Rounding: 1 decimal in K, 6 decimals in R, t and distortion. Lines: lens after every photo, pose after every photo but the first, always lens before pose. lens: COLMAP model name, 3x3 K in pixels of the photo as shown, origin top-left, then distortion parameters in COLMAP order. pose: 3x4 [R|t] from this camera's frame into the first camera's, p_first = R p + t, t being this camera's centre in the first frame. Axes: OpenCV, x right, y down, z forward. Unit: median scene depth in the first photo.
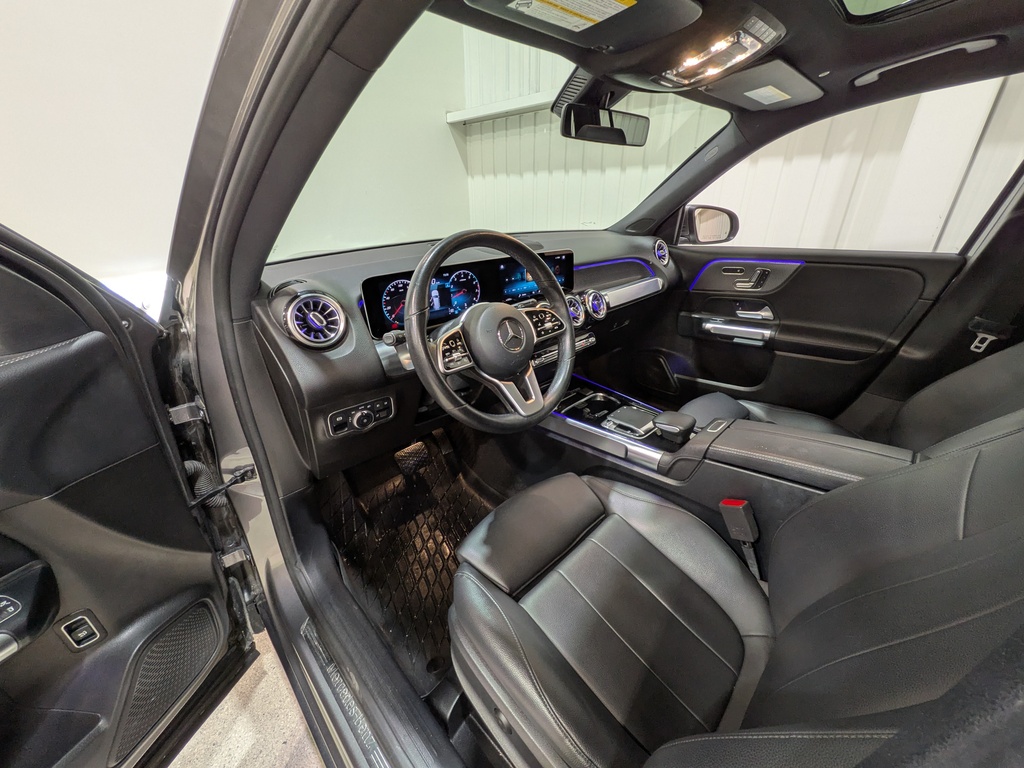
lens RADIAL K [[400.6, 0, 512.0], [0, 400.6, 384.0], [0, 0, 1]] dist [-0.001153, -0.000127]
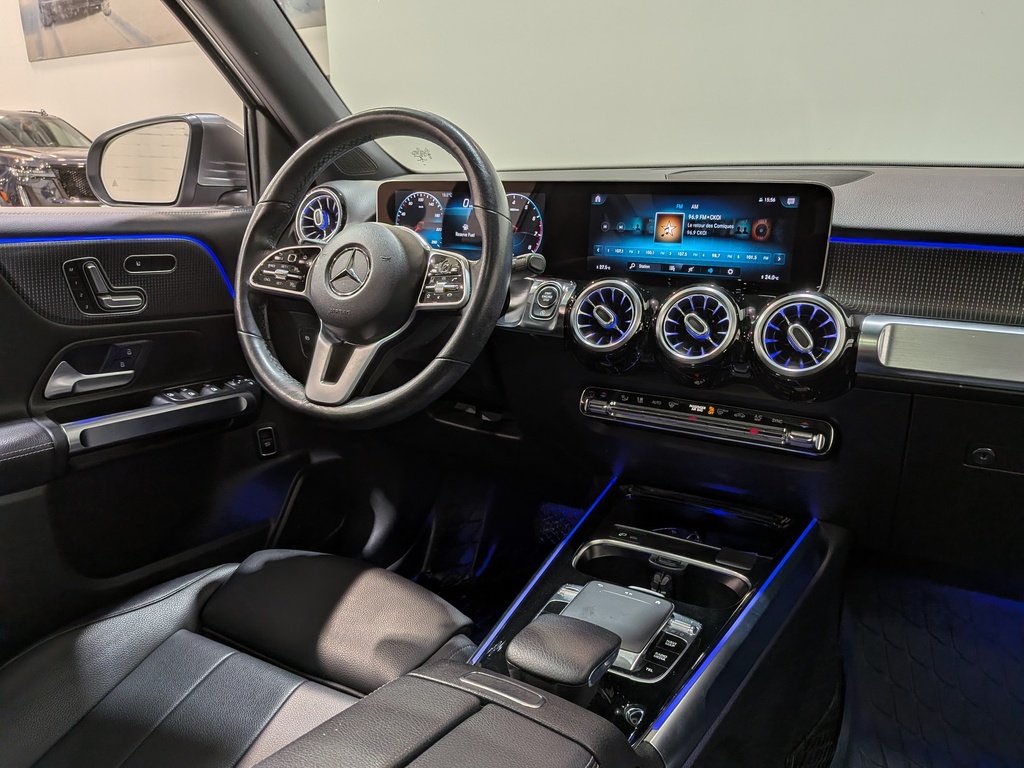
lens RADIAL K [[729.4, 0, 529.8], [0, 729.4, 399.7], [0, 0, 1]] dist [0.128853, -0.285183]
pose [[0.291055, 0.295823, -0.909822, 0.957159], [-0.404394, 0.899901, 0.163230, -0.197532], [0.867037, 0.320418, 0.381549, 0.710473]]
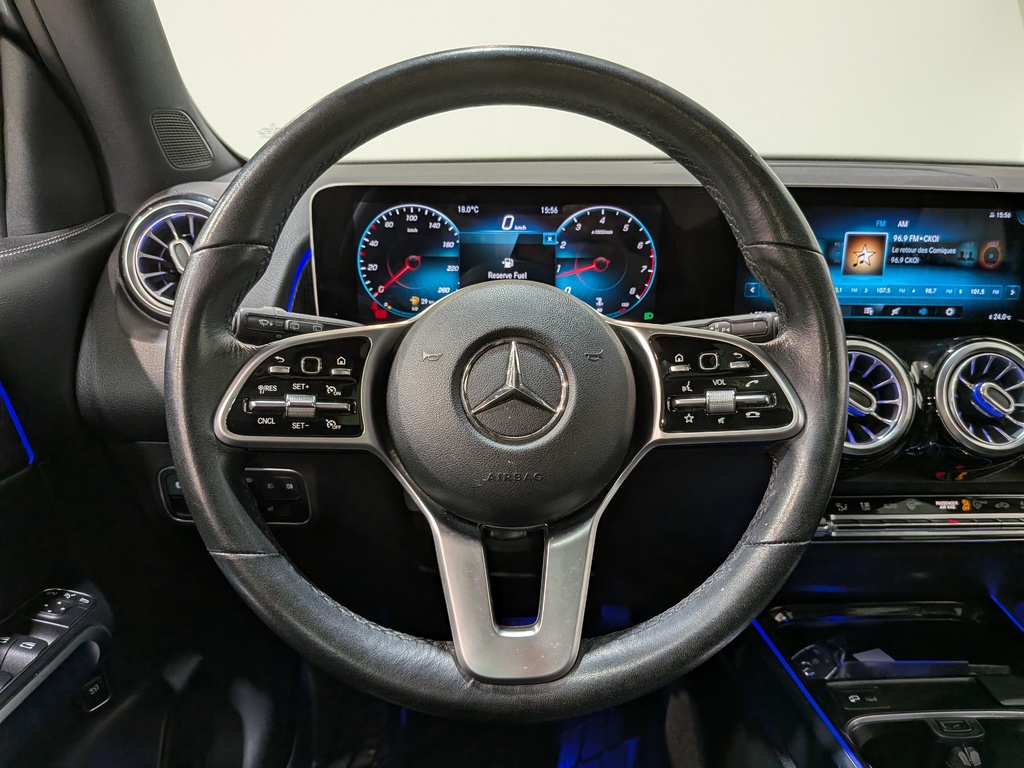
lens RADIAL K [[740.2, 0, 522.5], [0, 740.2, 405.9], [0, 0, 1]] dist [0.064825, -0.116357]
pose [[0.743561, 0.237296, -0.625146, 0.283187], [-0.300371, 0.953811, 0.004786, -0.093518], [0.597407, 0.184217, 0.780493, 0.471108]]
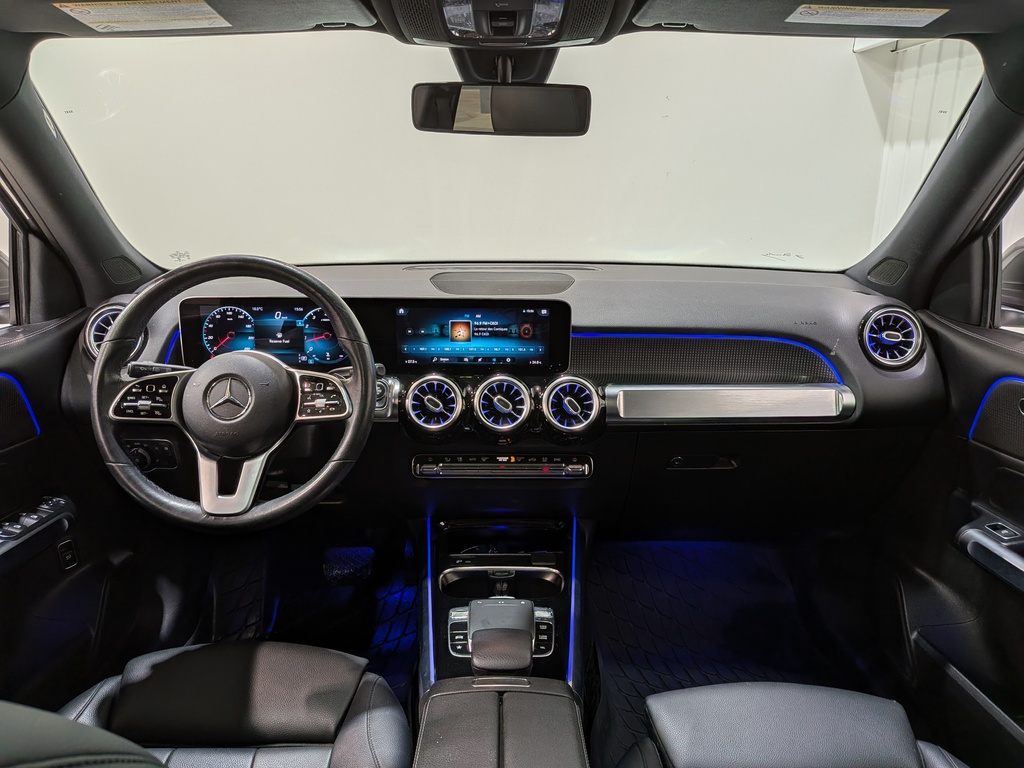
lens RADIAL K [[729.8, 0, 501.2], [0, 729.8, 388.6], [0, 0, 1]] dist [0.087141, -0.161697]
pose [[0.719726, 0.210203, -0.661672, 1.005593], [-0.302495, 0.952787, -0.026350, -0.206142], [0.624893, 0.219117, 0.749330, 0.247046]]
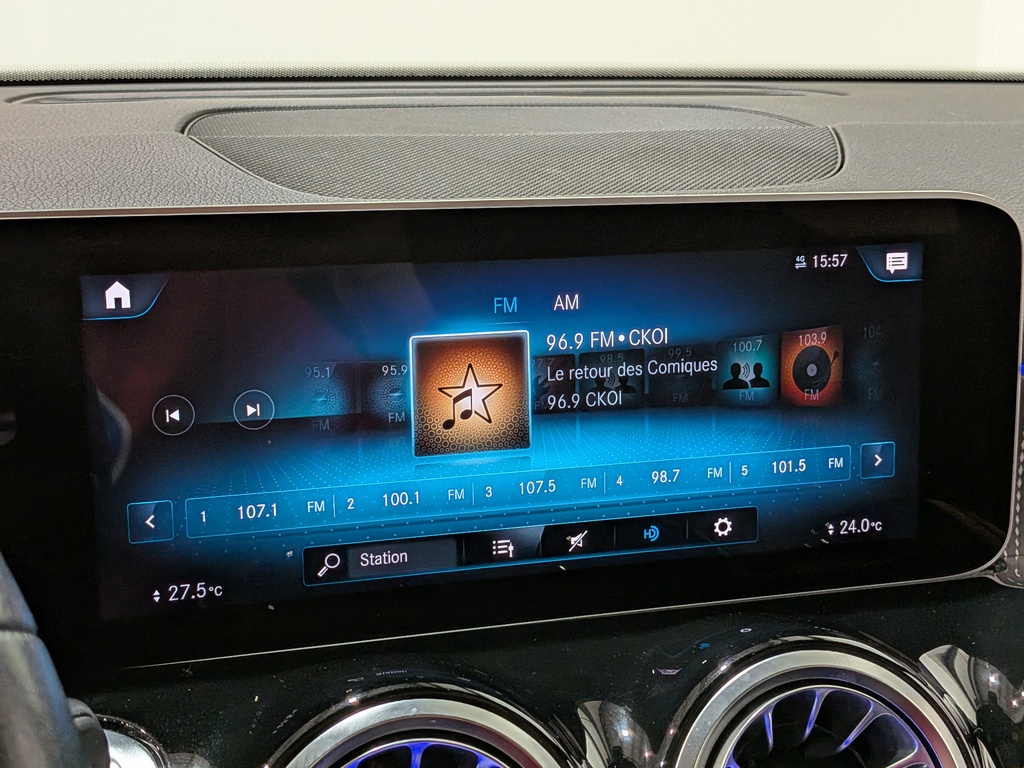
lens RADIAL K [[1495.2, 0, 512.0], [0, 1495.2, 384.0], [0, 0, 1]] dist [0.056640, 0.015737]
pose [[0.890810, 0.132639, -0.434586, 0.273058], [-0.208094, 0.969337, -0.130700, -0.260902], [0.403925, 0.206864, 0.891096, 0.749559]]
